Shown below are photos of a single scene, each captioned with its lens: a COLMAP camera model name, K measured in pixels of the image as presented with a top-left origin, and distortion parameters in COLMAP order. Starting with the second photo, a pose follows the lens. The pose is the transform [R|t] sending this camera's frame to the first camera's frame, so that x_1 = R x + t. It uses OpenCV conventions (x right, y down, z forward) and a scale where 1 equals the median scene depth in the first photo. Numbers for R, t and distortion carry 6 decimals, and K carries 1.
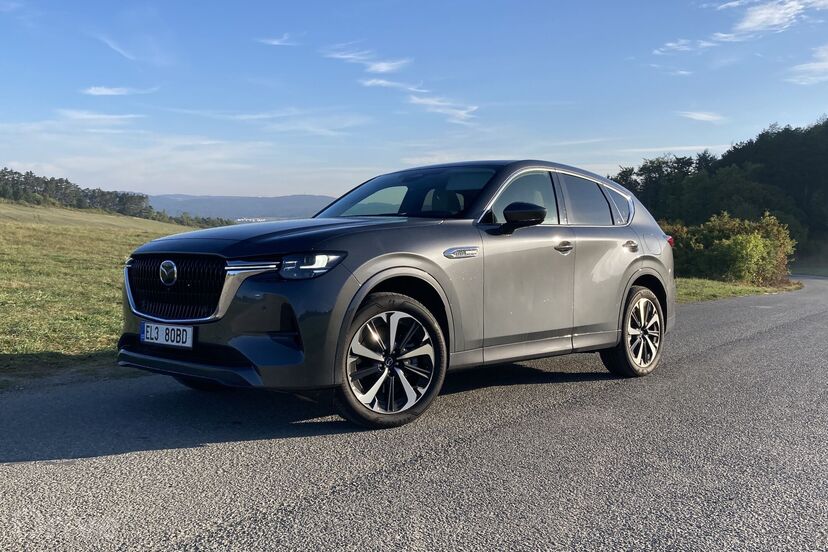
lens RADIAL K [[840.0, 0, 400.9], [0, 840.0, 281.9], [0, 0, 1]] dist [0.056487, 0.000000]
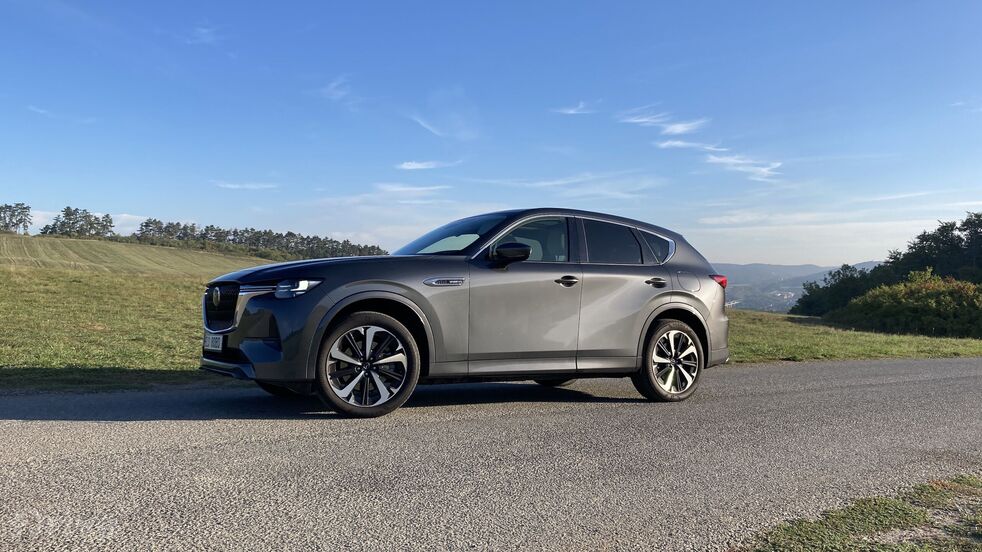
lens RADIAL K [[847.0, 0, 484.0], [0, 847.0, 275.1], [0, 0, 1]] dist [0.054323, -0.031538]
pose [[0.965552, -0.008266, -0.260080, 0.073965], [-0.013526, 0.996550, -0.081886, 0.009136], [0.259860, 0.082583, 0.962109, -0.029923]]
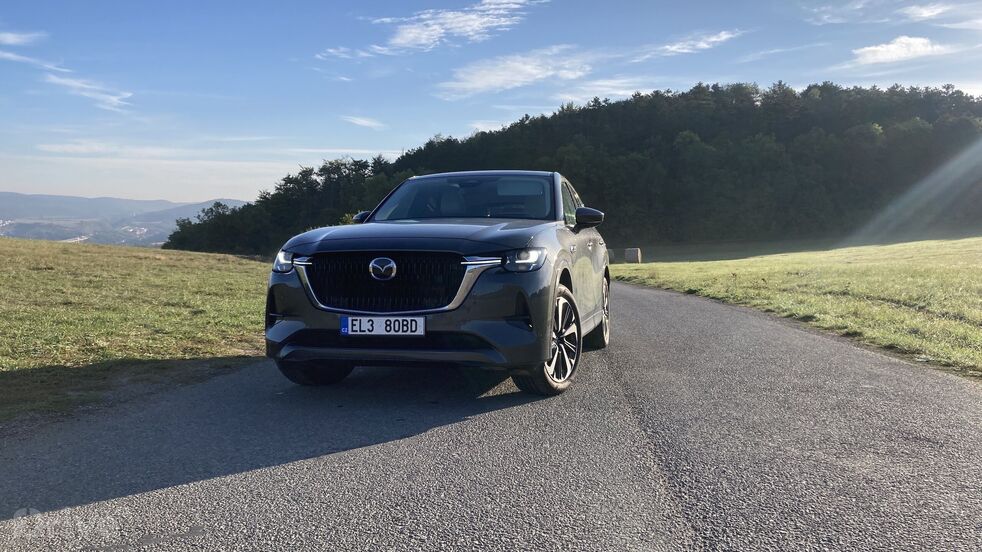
lens RADIAL K [[847.0, 0, 483.0], [0, 847.0, 271.3], [0, 0, 1]] dist [0.054323, -0.031538]
pose [[0.878170, -0.020164, 0.477923, -0.103067], [0.025426, 0.999666, -0.004542, 0.000037], [-0.477672, 0.016140, 0.878390, -0.003122]]
